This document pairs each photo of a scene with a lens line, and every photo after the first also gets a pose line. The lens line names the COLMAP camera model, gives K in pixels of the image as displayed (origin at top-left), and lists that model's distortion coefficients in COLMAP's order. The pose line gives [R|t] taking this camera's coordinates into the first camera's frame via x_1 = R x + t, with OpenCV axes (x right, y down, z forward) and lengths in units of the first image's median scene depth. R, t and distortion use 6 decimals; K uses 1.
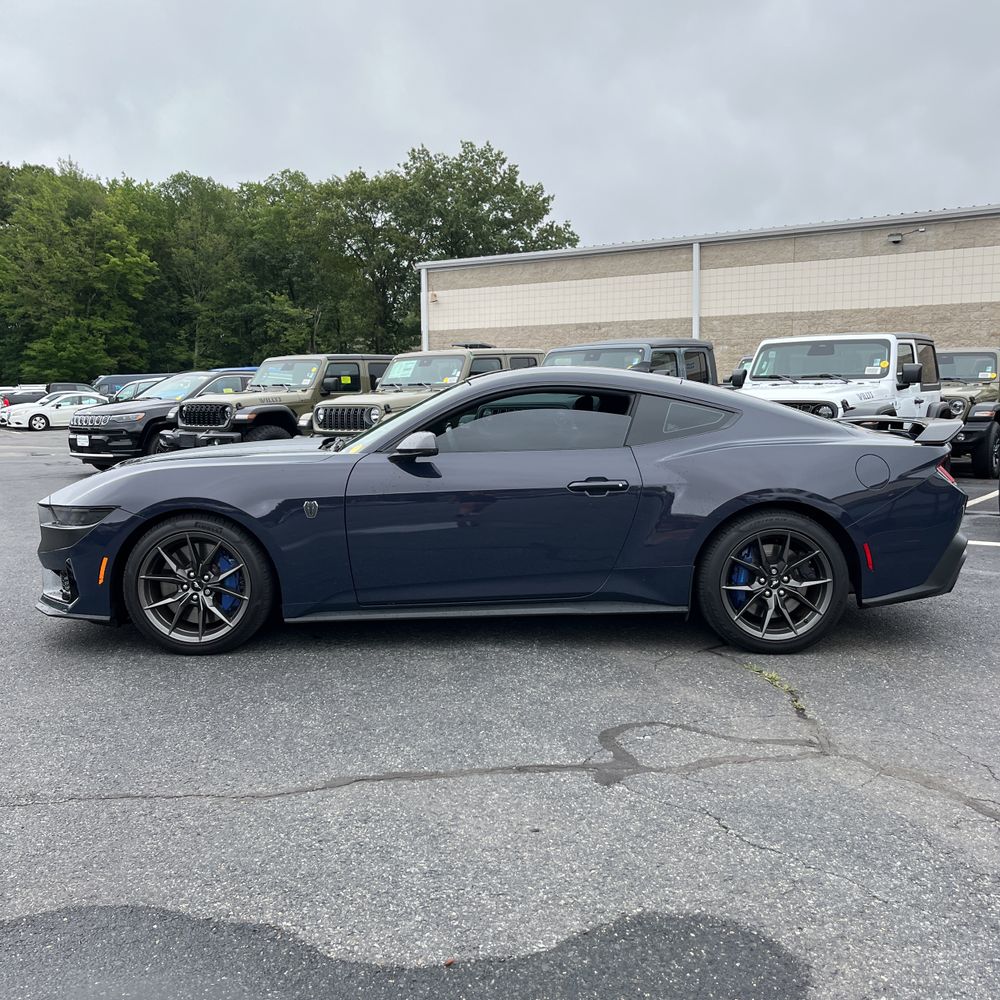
lens RADIAL K [[1017.2, 0, 502.8], [0, 1017.2, 495.8], [0, 0, 1]] dist [0.040858, -0.040309]
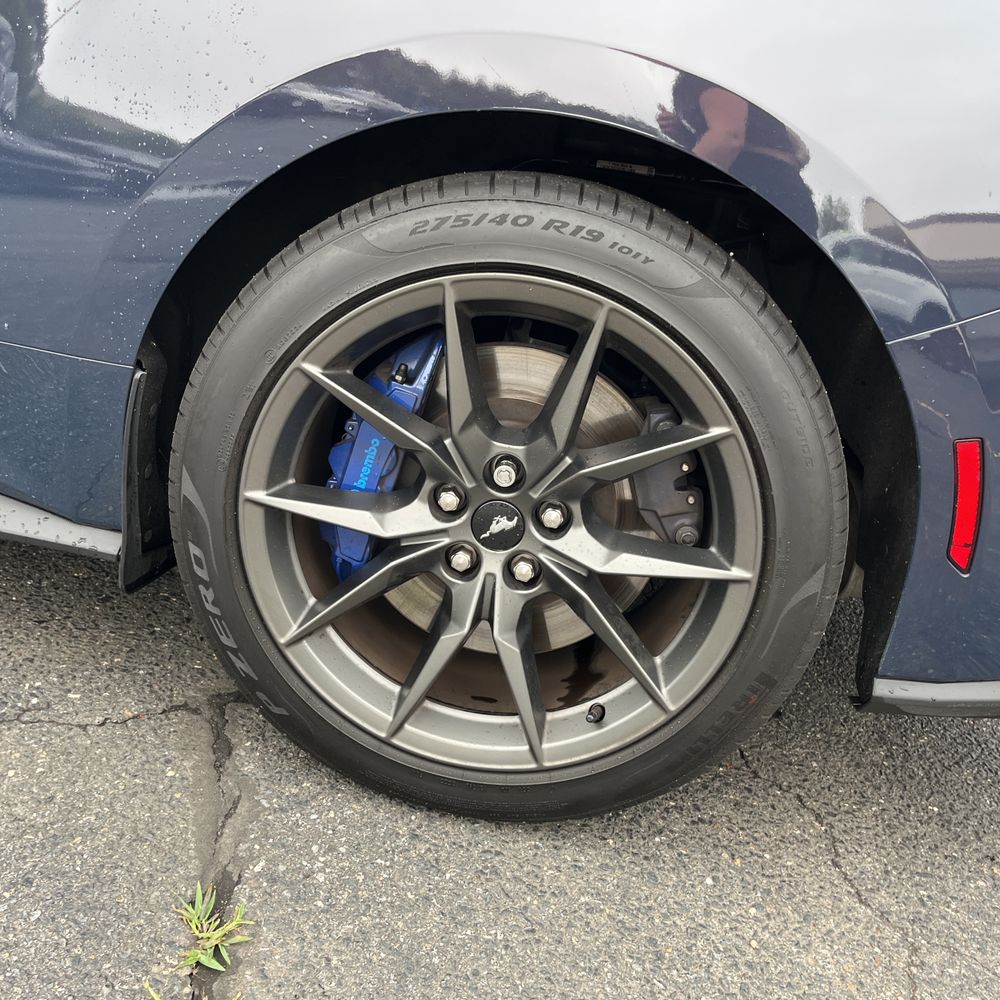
lens RADIAL K [[1011.2, 0, 500.7], [0, 1011.2, 482.4], [0, 0, 1]] dist [0.017559, -0.000969]
pose [[0.973906, 0.220205, -0.054929, 0.045405], [-0.203440, 0.954333, 0.218772, 0.004822], [0.100595, -0.201889, 0.974229, 0.129902]]
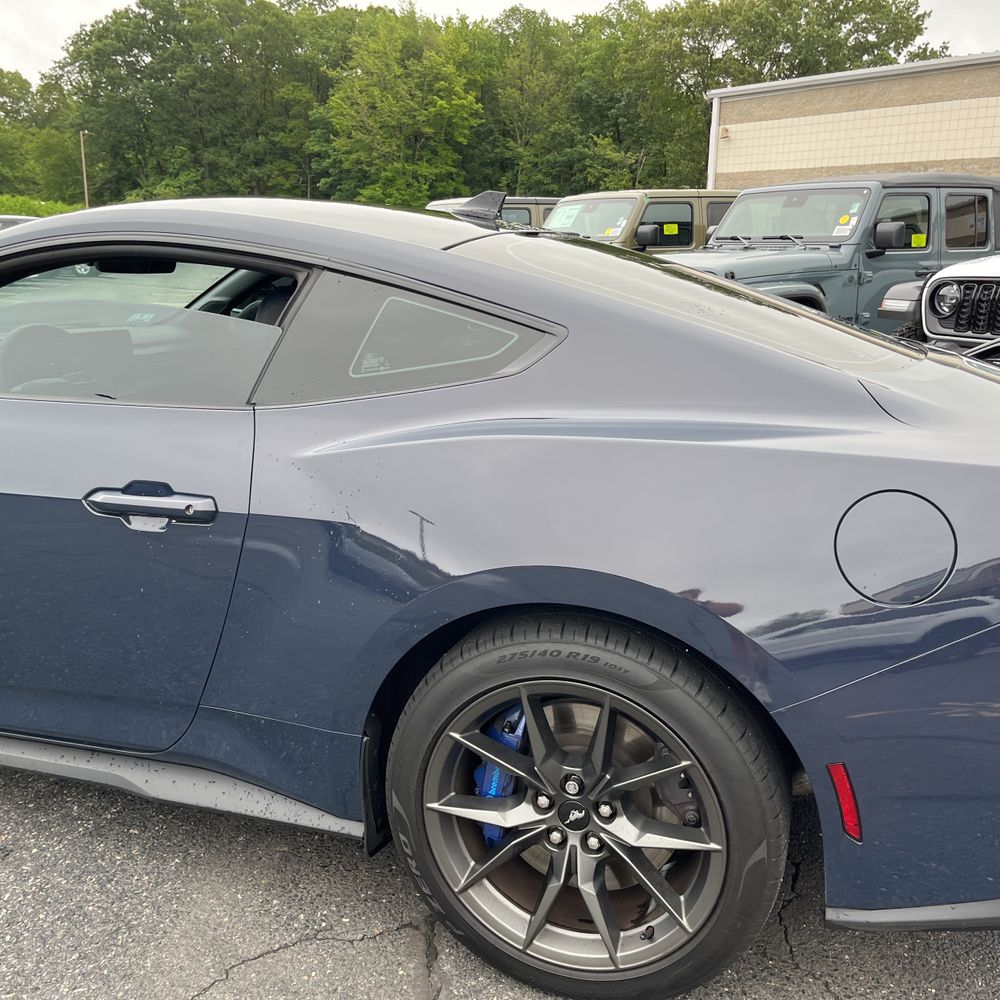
lens RADIAL K [[1020.9, 0, 498.0], [0, 1020.9, 492.7], [0, 0, 1]] dist [0.046342, -0.049396]
pose [[0.944241, 0.100002, -0.313700, 0.056410], [-0.056486, 0.987835, 0.144882, -0.012967], [0.324372, -0.119084, 0.938404, 0.108949]]
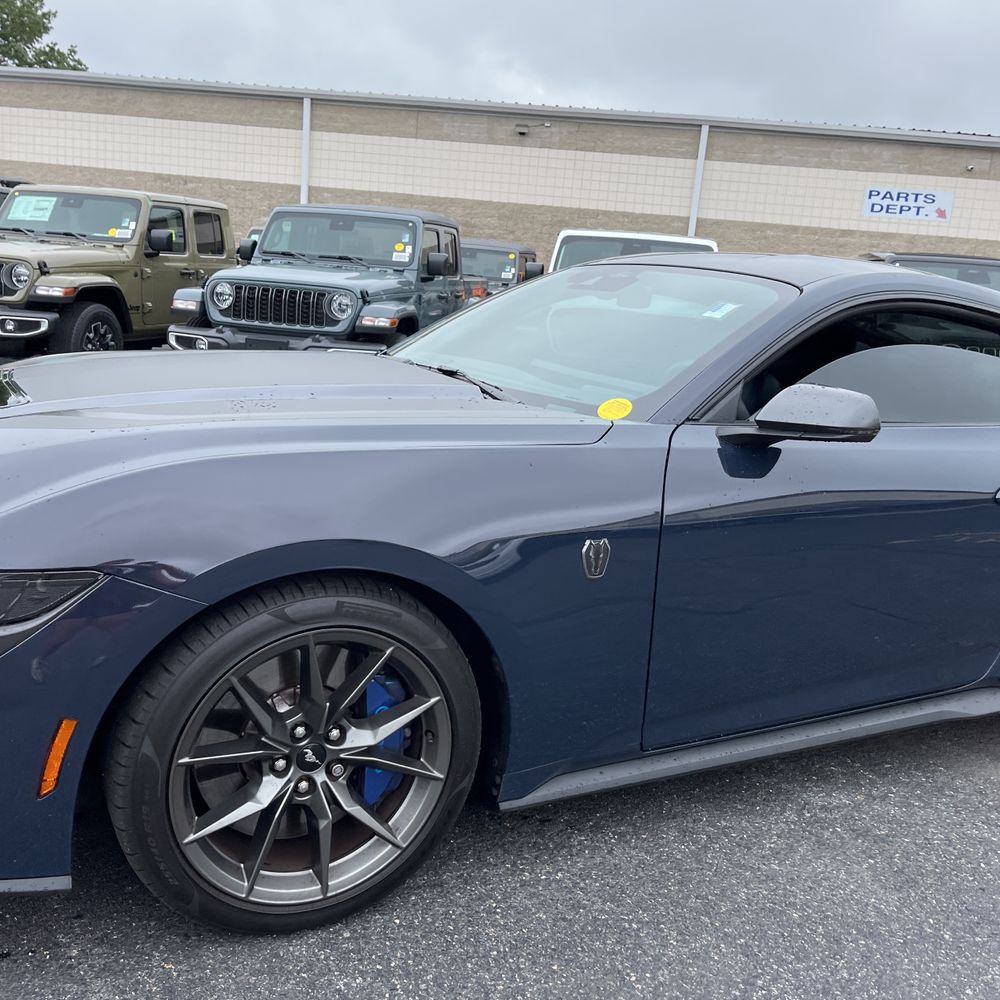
lens RADIAL K [[1014.2, 0, 505.1], [0, 1014.2, 506.0], [0, 0, 1]] dist [0.046165, -0.052375]
pose [[0.884138, -0.014173, 0.467011, -0.067776], [-0.044924, 0.992330, 0.115164, -0.008899], [-0.465061, -0.122800, 0.876720, 0.104819]]
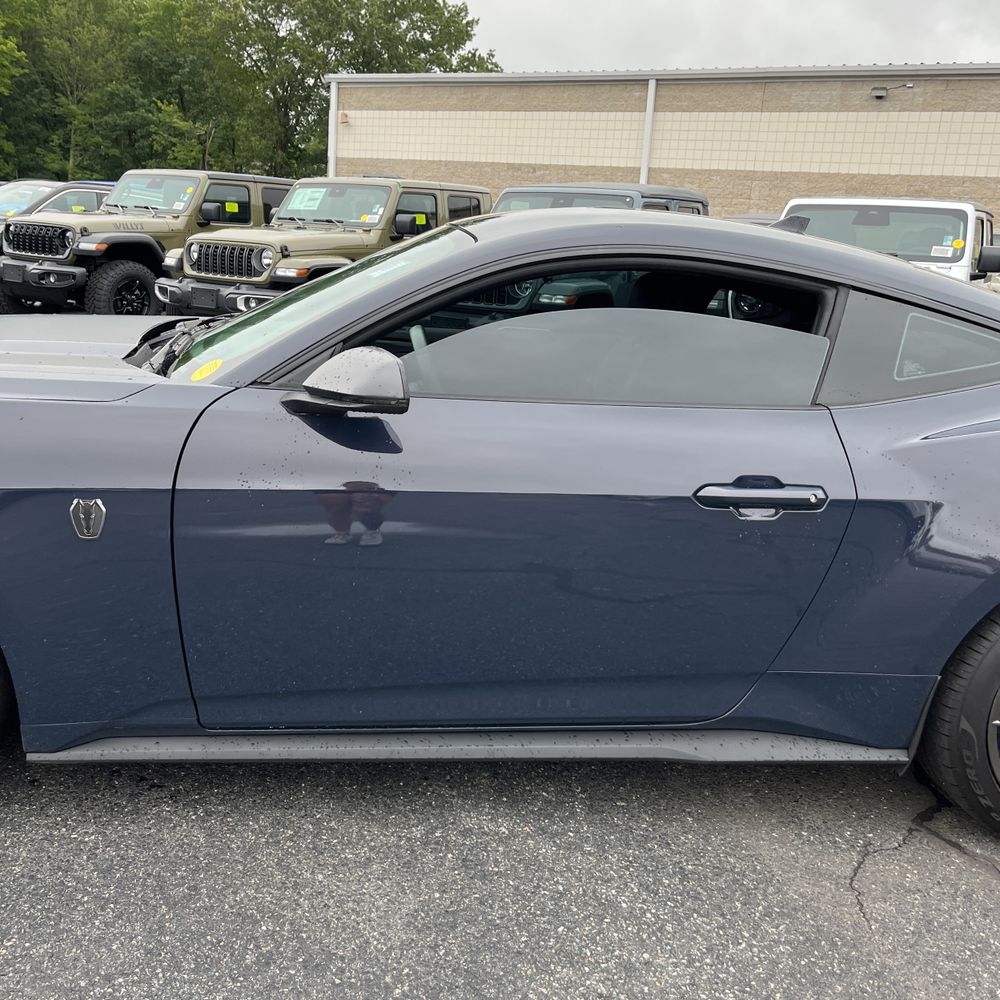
lens RADIAL K [[1021.1, 0, 497.7], [0, 1021.1, 494.0], [0, 0, 1]] dist [0.019638, 0.005467]
pose [[0.993404, 0.053342, 0.101501, -0.010631], [-0.067324, 0.987896, 0.139743, -0.010628], [-0.092818, -0.145655, 0.984972, 0.092878]]
